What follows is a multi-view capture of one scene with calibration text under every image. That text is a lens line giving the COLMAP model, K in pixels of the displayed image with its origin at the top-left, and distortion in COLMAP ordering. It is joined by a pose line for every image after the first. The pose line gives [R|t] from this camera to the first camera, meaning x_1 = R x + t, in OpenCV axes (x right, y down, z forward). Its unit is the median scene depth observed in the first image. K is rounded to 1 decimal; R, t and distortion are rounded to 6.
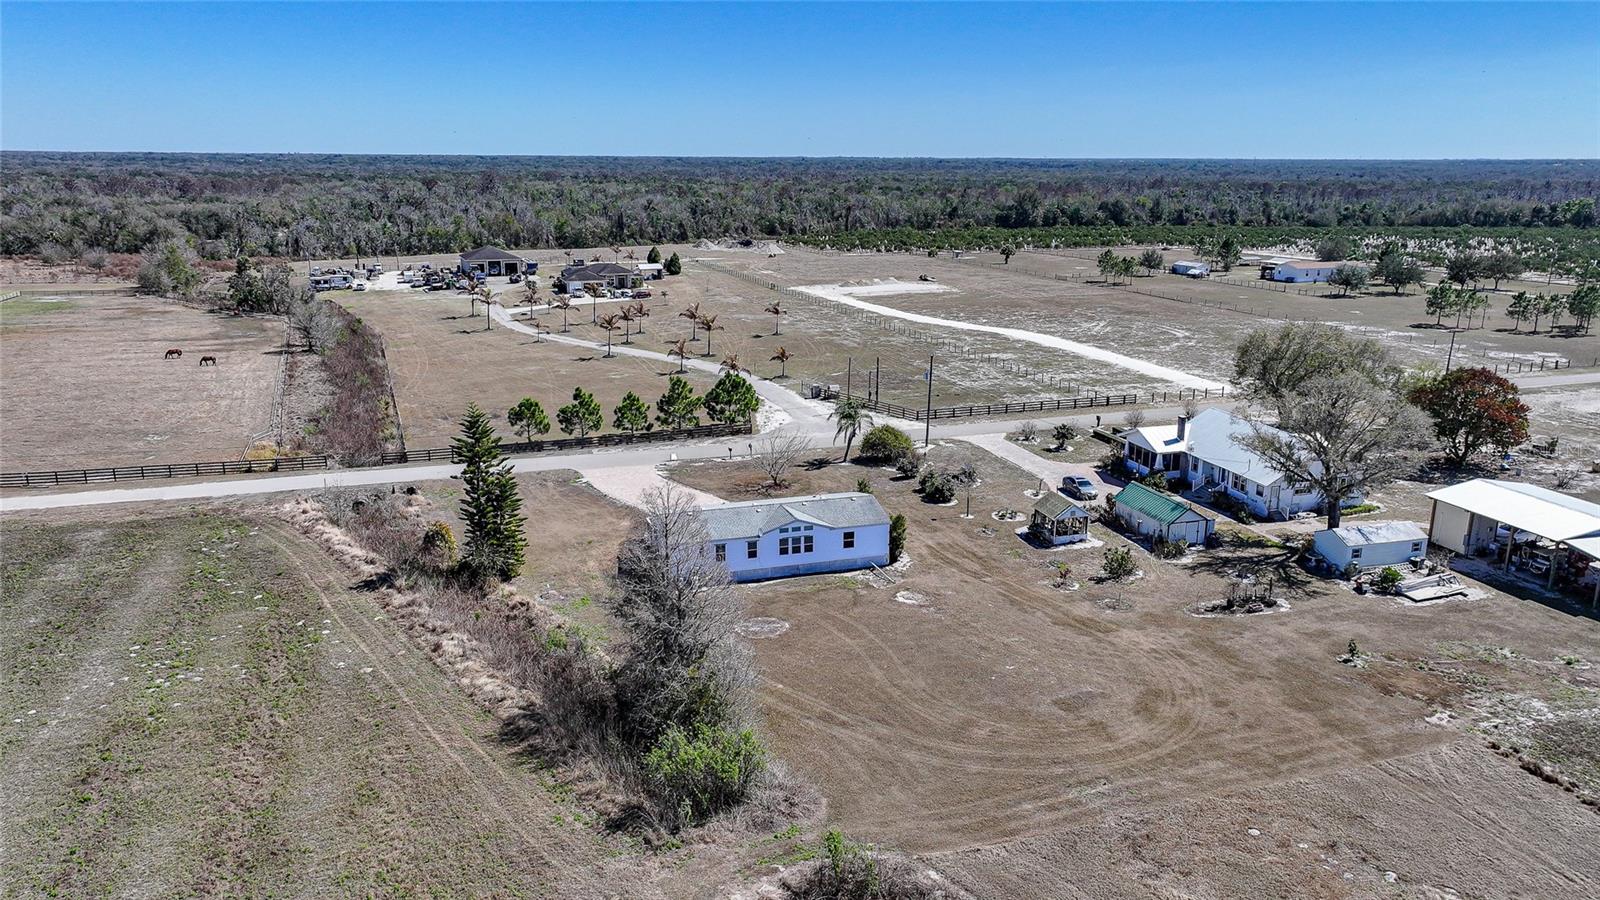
lens RADIAL K [[1123.8, 0, 800.0], [0, 1123.8, 450.0], [0, 0, 1]] dist [0.002674, -0.000862]
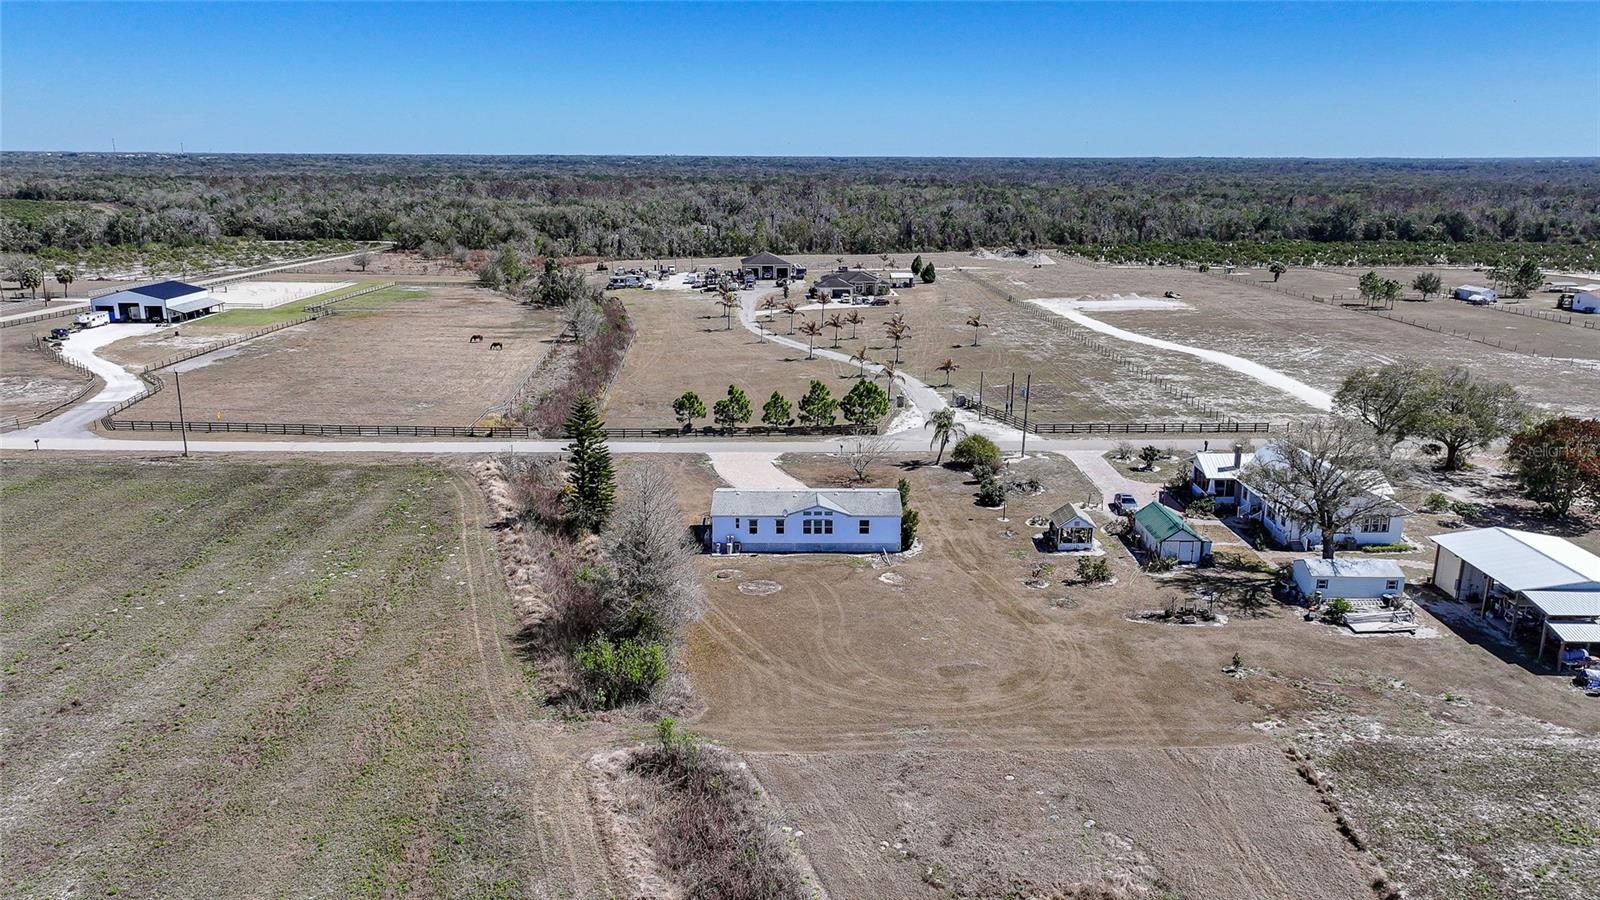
lens RADIAL K [[1123.8, 0, 800.0], [0, 1123.8, 450.0], [0, 0, 1]] dist [0.002674, -0.000862]
pose [[0.953735, 0.073861, -0.291436, 0.214032], [-0.073742, 0.997212, 0.011408, -0.006281], [0.291466, 0.010611, 0.956522, -0.102539]]
